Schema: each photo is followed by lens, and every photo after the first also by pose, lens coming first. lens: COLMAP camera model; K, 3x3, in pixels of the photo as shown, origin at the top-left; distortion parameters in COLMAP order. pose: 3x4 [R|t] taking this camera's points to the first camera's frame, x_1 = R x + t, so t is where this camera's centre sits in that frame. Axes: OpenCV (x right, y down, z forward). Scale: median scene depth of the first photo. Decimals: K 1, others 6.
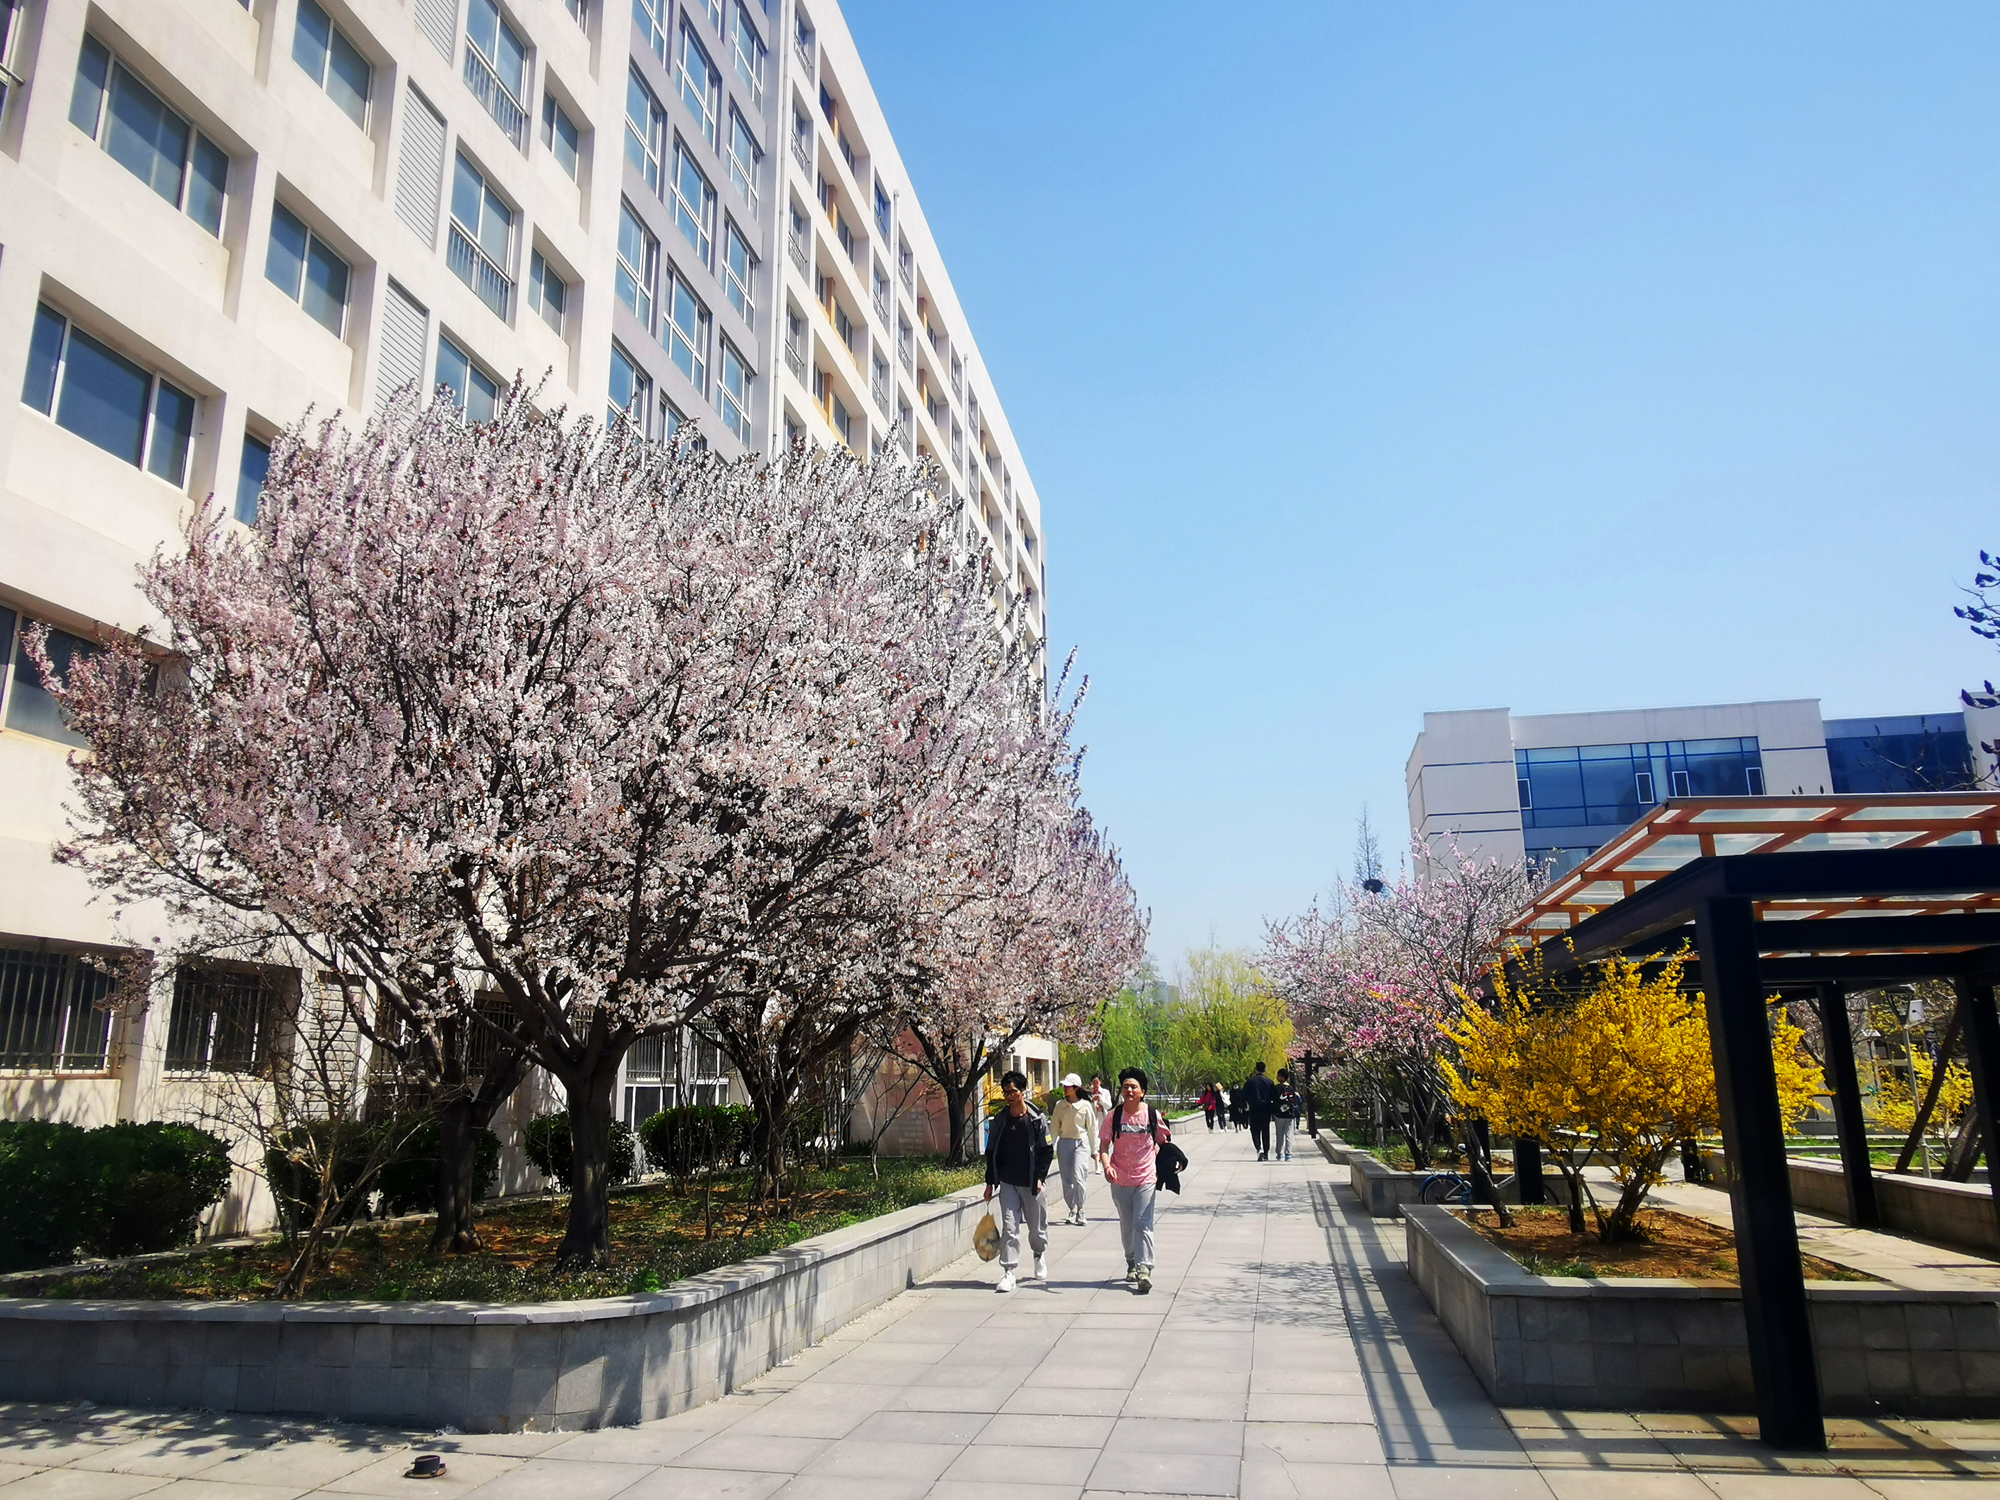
lens RADIAL K [[1411.6, 0, 1000.0], [0, 1411.6, 750.0], [0, 0, 1]] dist [-0.000032, 0.003076]
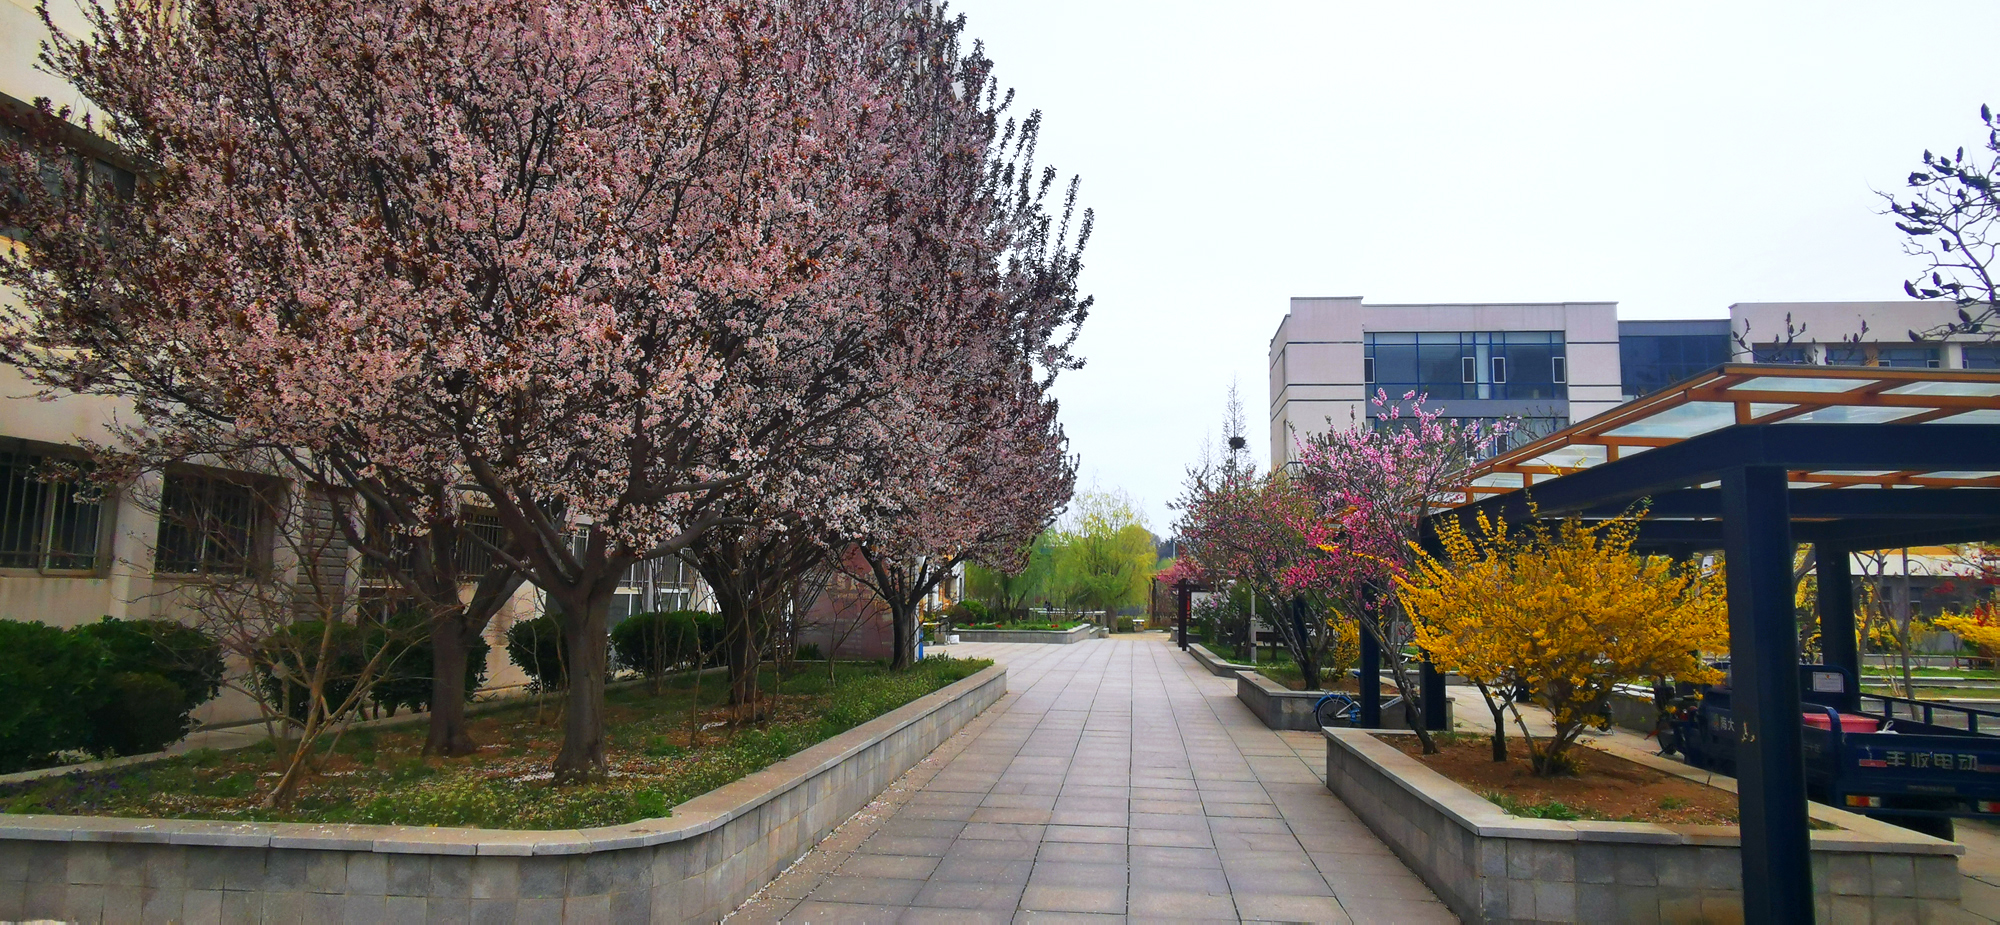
lens RADIAL K [[1178.3, 0, 1000.0], [0, 1178.3, 462.5], [0, 0, 1]] dist [0.007183, 0.001955]
pose [[0.996050, 0.038958, 0.079787, -0.057905], [-0.048347, 0.991675, 0.119345, 0.017760], [-0.074473, -0.122731, 0.989642, 0.134262]]
